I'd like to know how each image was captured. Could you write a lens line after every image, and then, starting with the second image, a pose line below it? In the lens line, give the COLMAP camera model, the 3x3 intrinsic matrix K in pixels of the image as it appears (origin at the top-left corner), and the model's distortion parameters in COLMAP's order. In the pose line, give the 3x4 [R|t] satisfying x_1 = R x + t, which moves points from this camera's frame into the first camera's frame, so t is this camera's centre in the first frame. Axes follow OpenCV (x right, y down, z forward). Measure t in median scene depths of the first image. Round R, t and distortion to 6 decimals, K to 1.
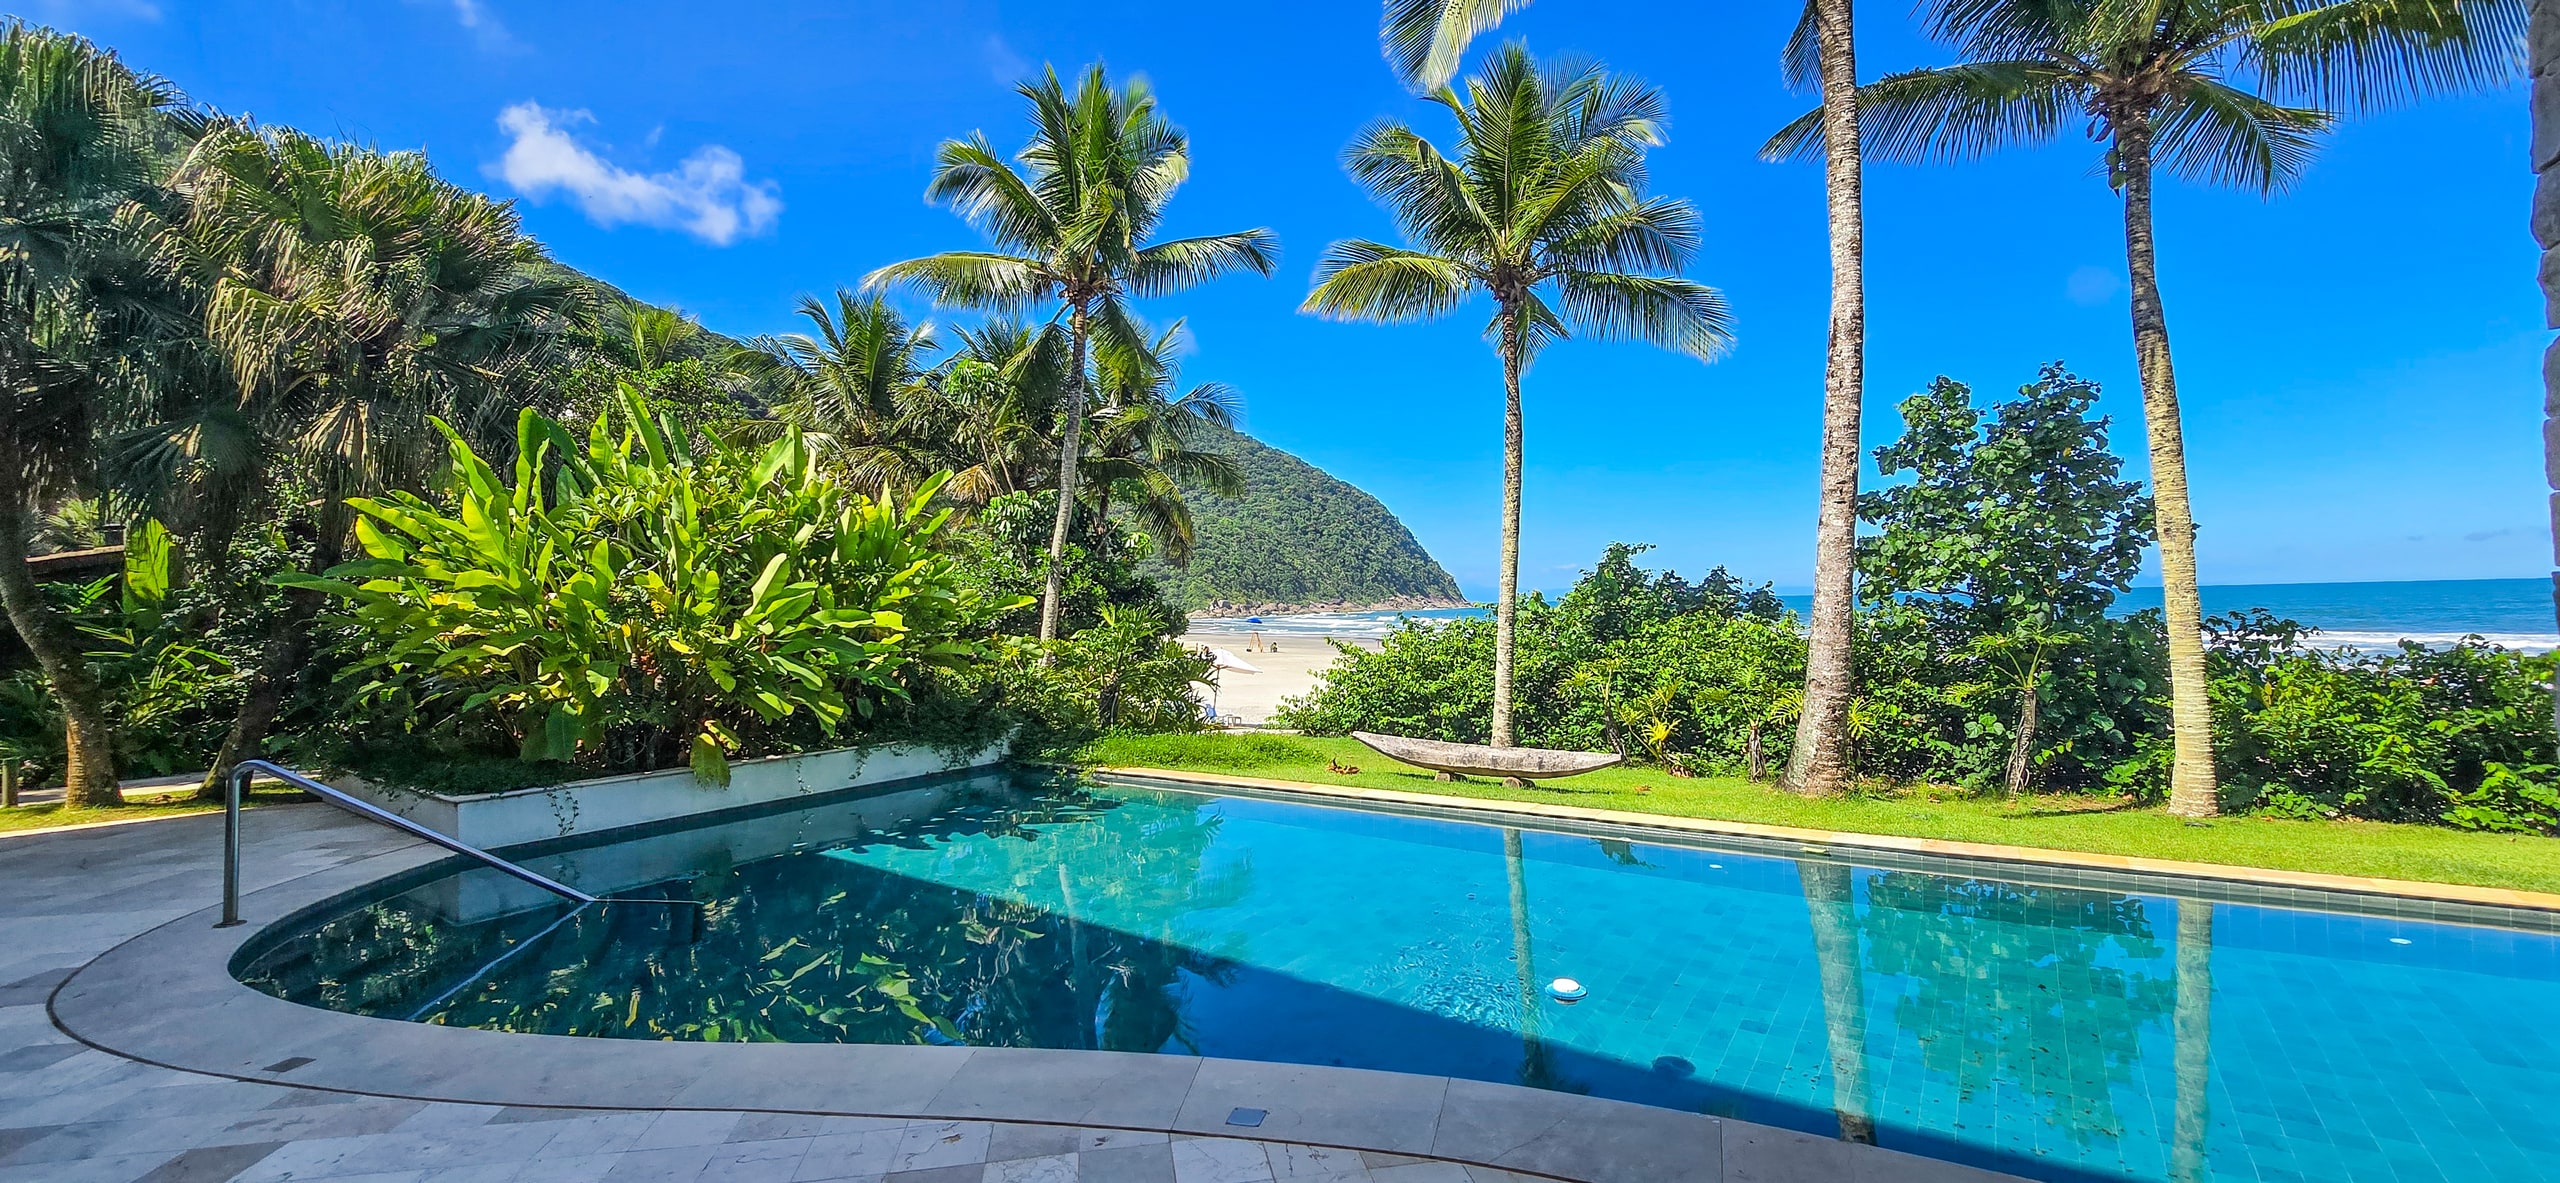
lens RADIAL K [[1047.4, 0, 1274.0], [0, 1047.4, 595.0], [0, 0, 1]] dist [-0.001641, -0.000654]
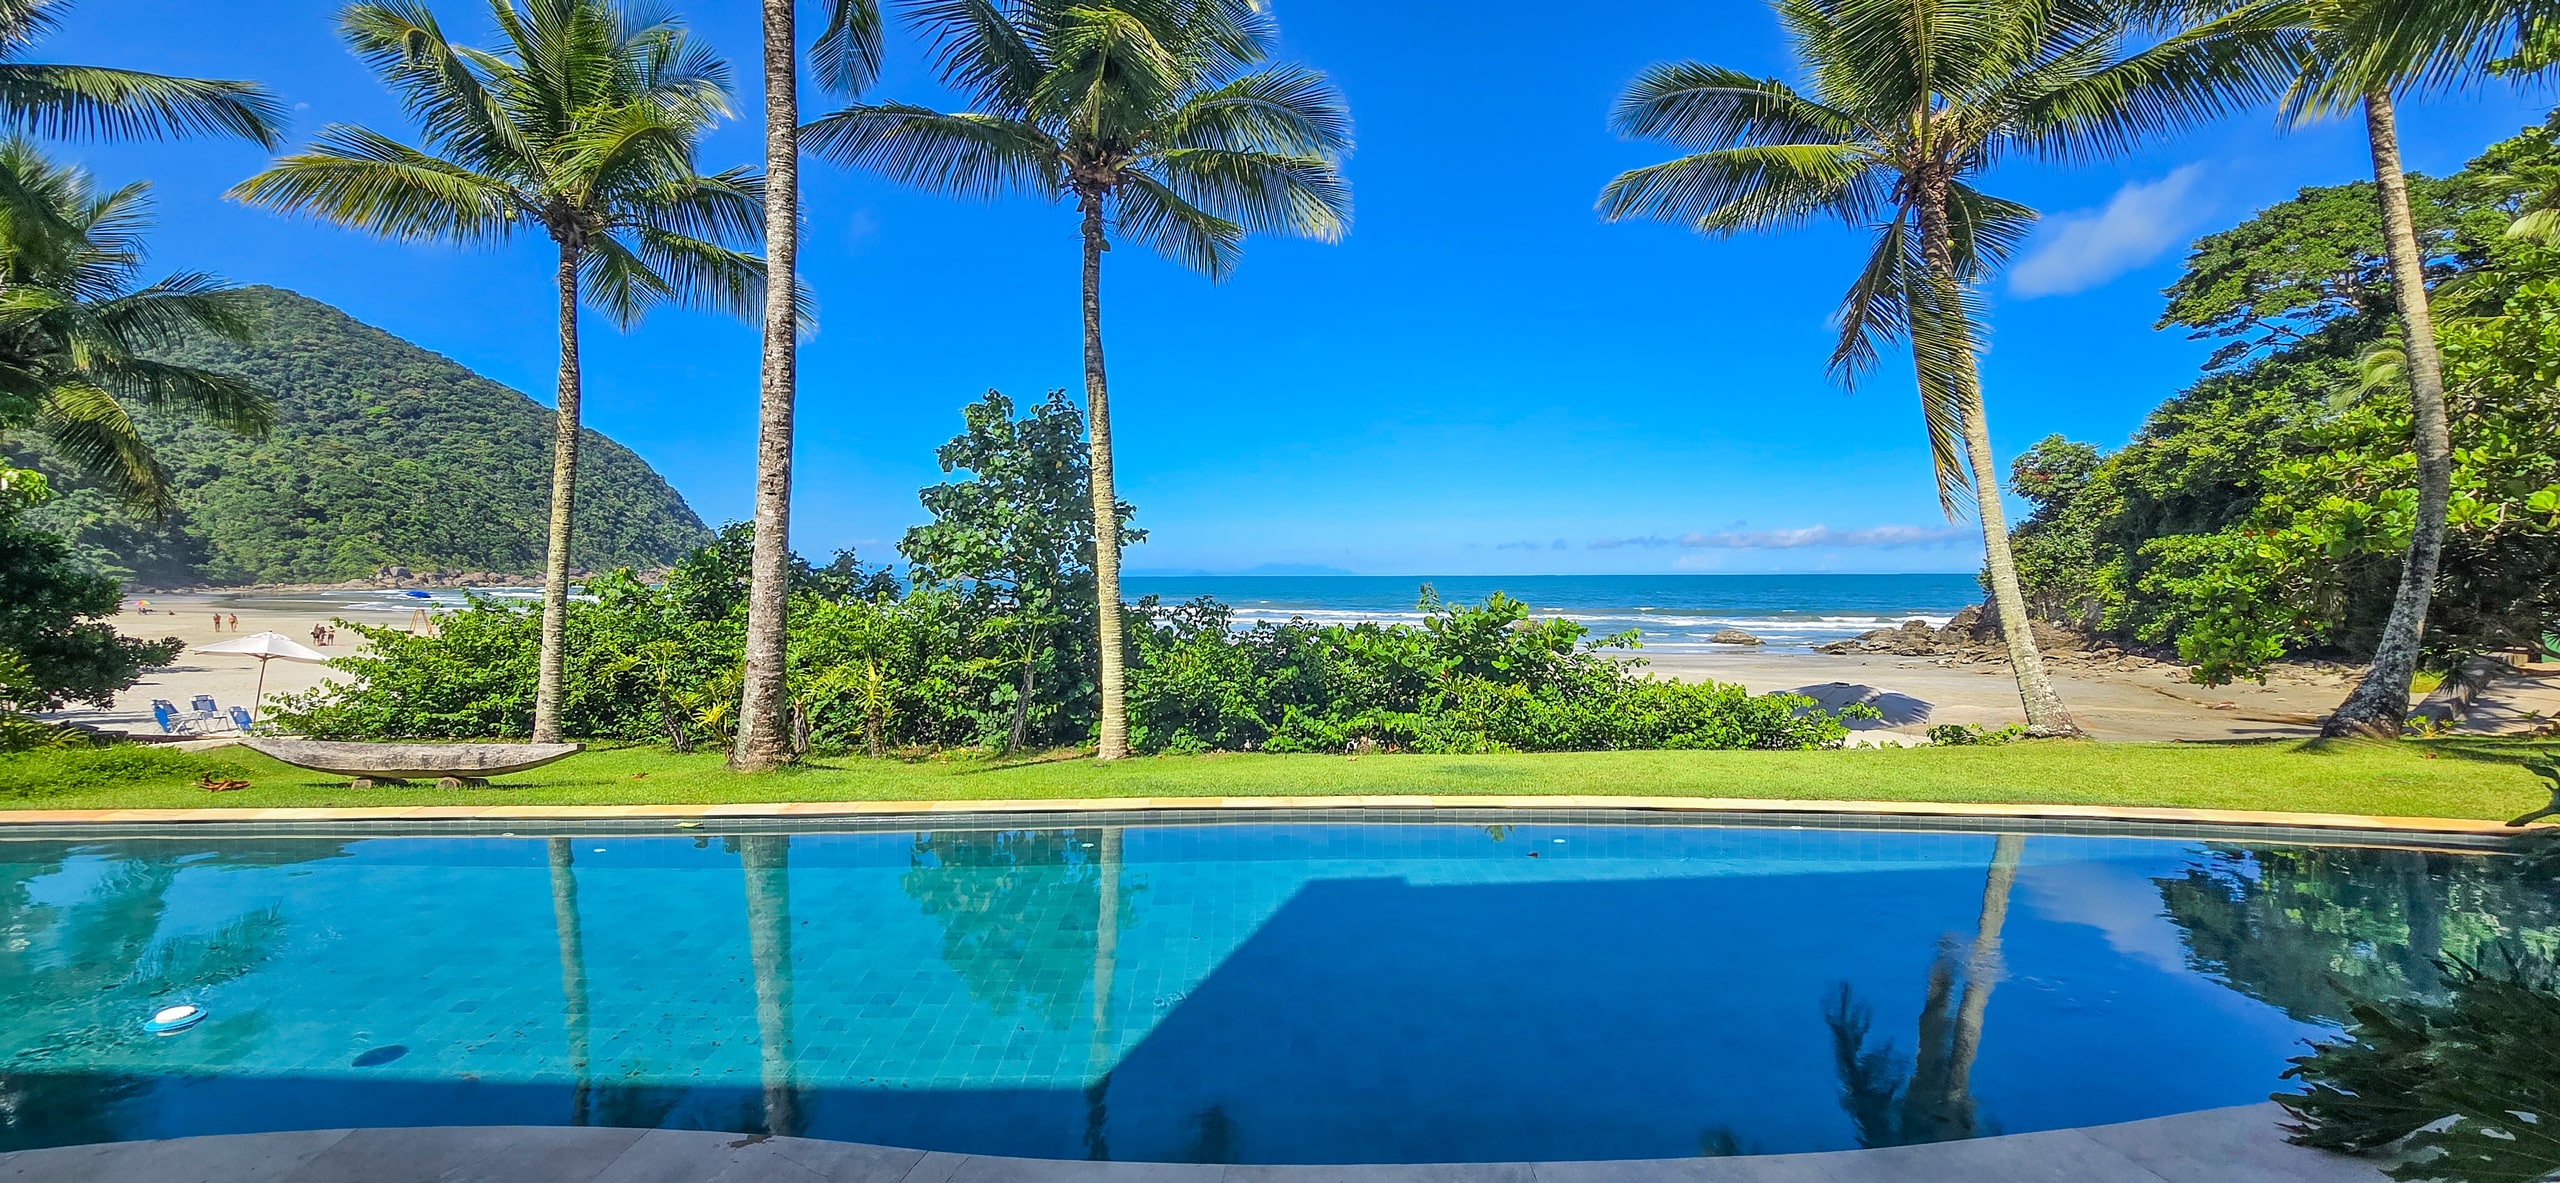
lens RADIAL K [[1049.8, 0, 1273.3], [0, 1049.8, 594.0], [0, 0, 1]] dist [-0.002755, -0.000234]
pose [[0.799999, 0.010949, 0.599901, 0.186973], [-0.023454, 0.999640, 0.013032, -0.007579], [-0.599542, -0.024496, 0.799968, -0.097761]]
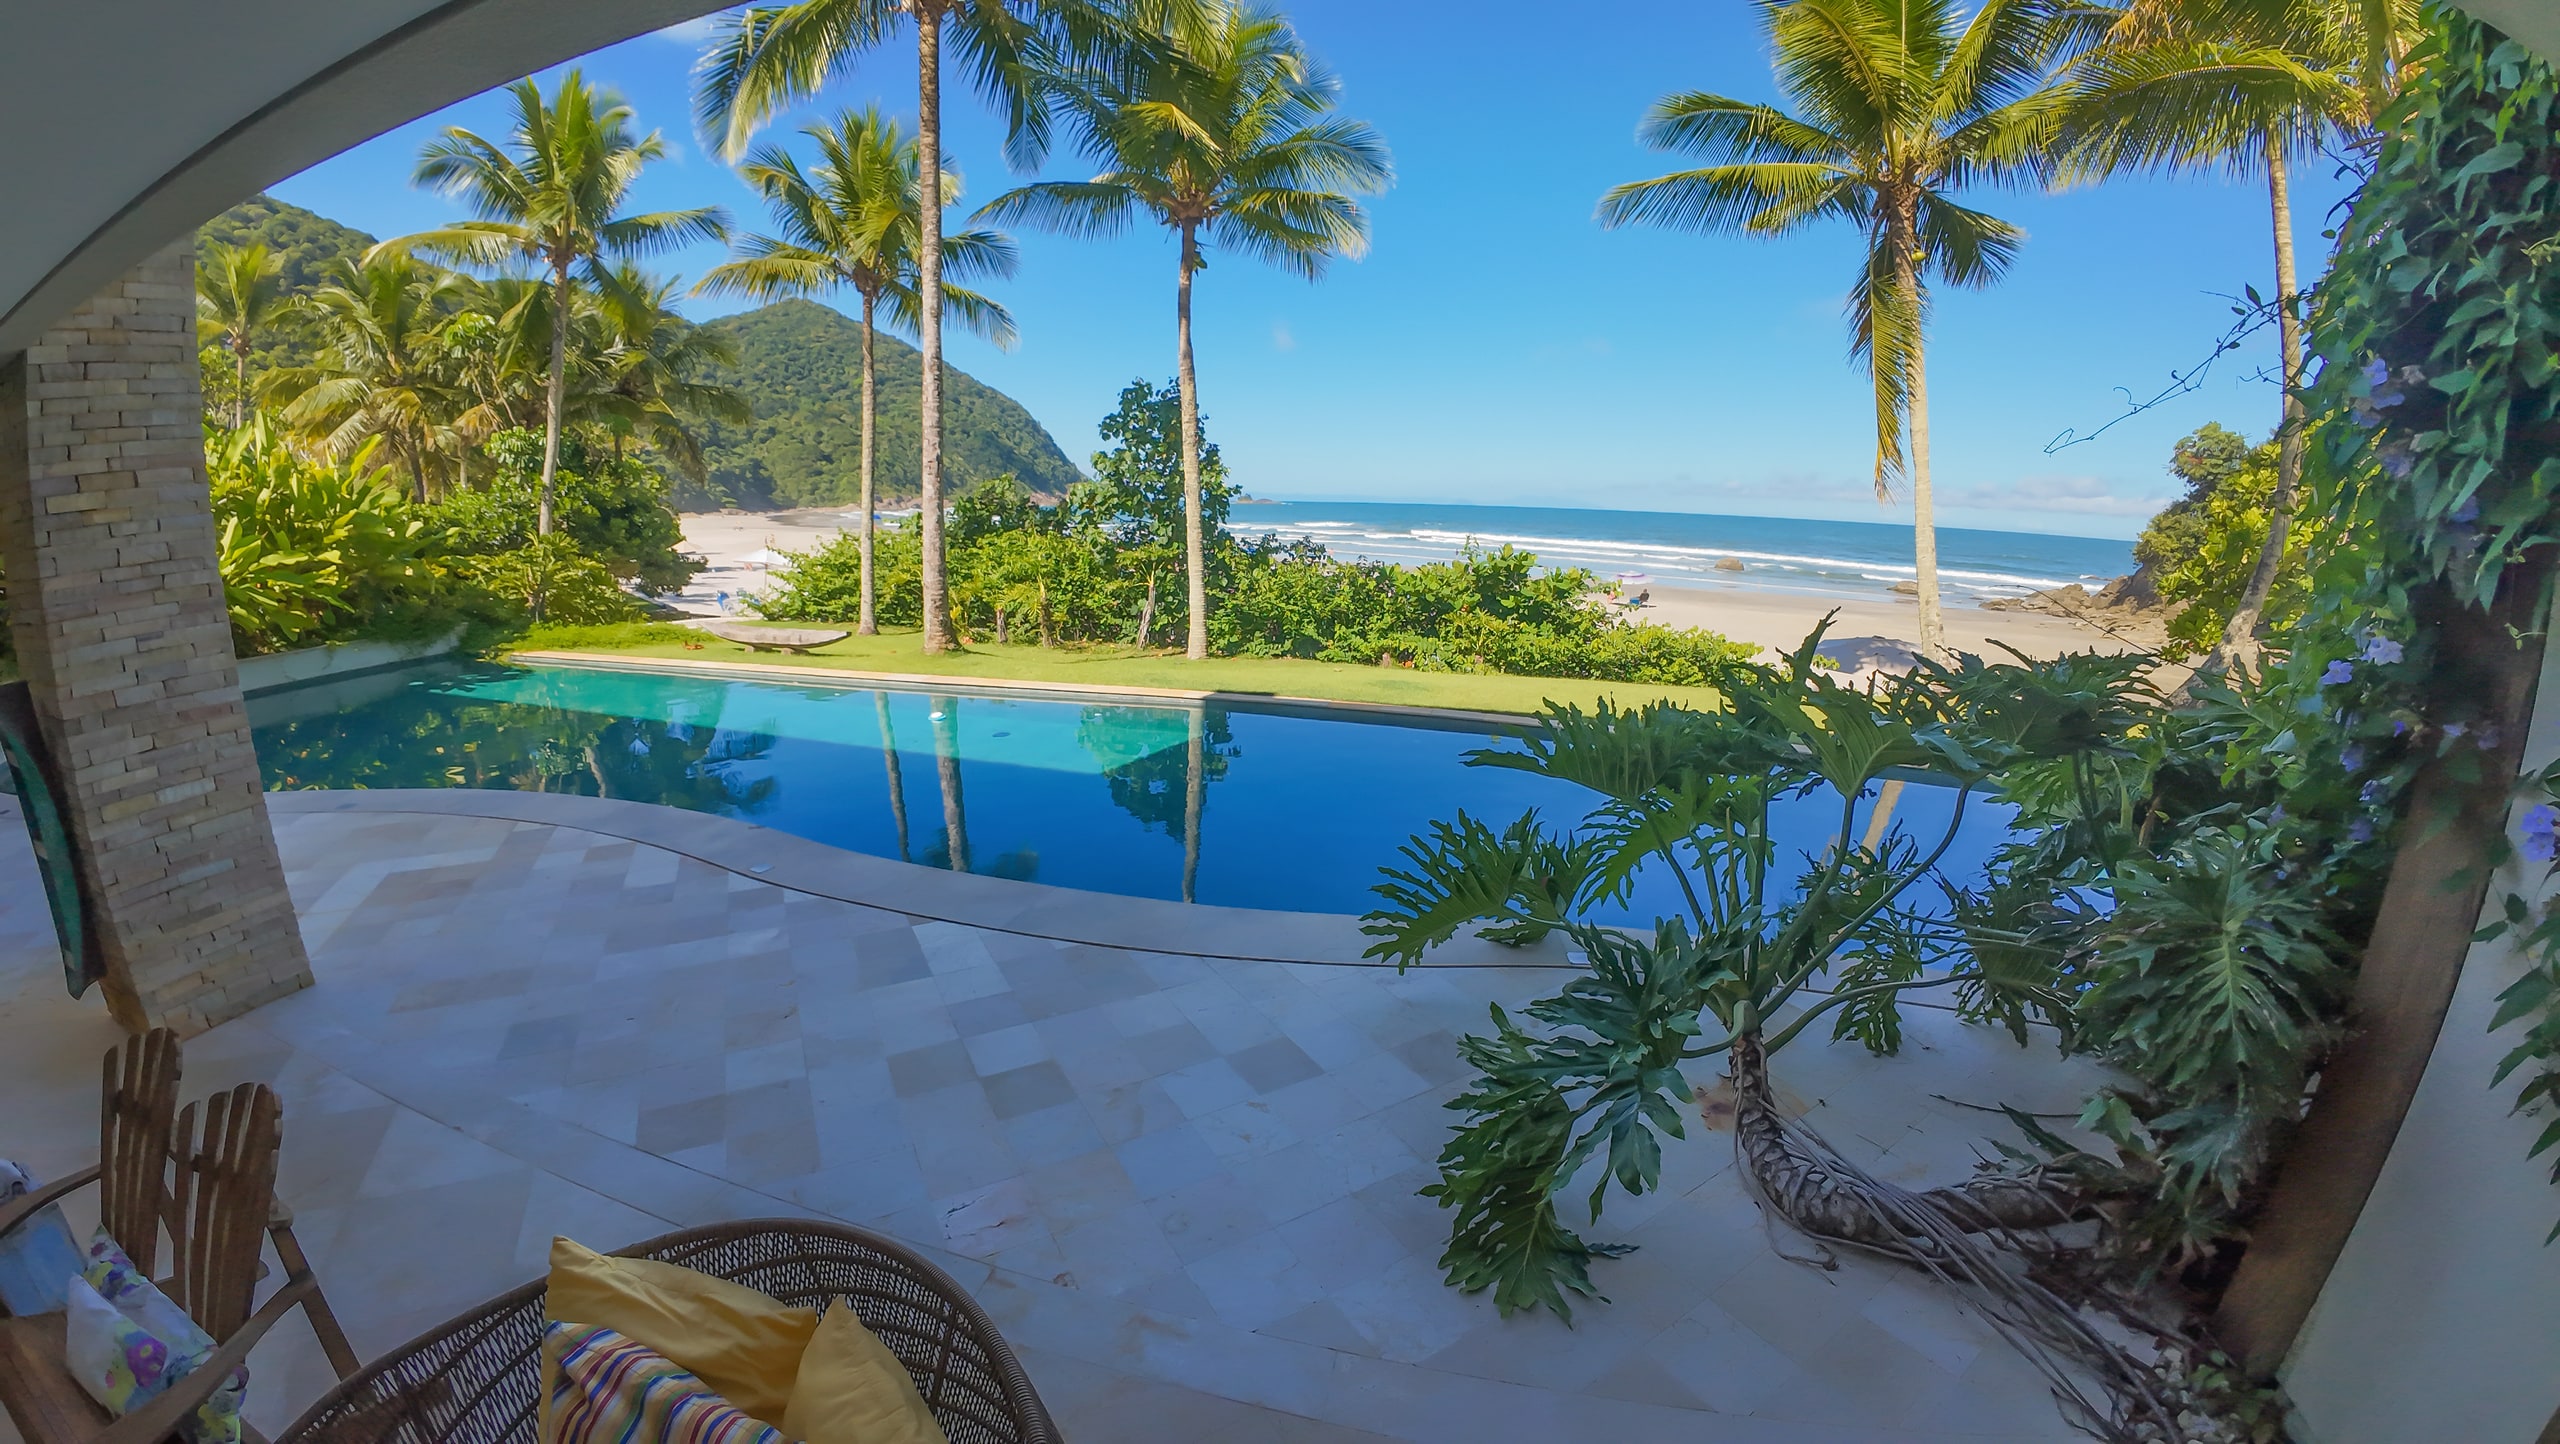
lens RADIAL K [[889.3, 0, 1276.1], [0, 889.3, 708.3], [0, 0, 1]] dist [-0.126259, 0.015854]
pose [[0.931433, -0.049261, 0.360563, 0.324868], [-0.037925, 0.972261, 0.230804, -0.039242], [-0.361931, -0.228653, 0.903728, -0.288979]]
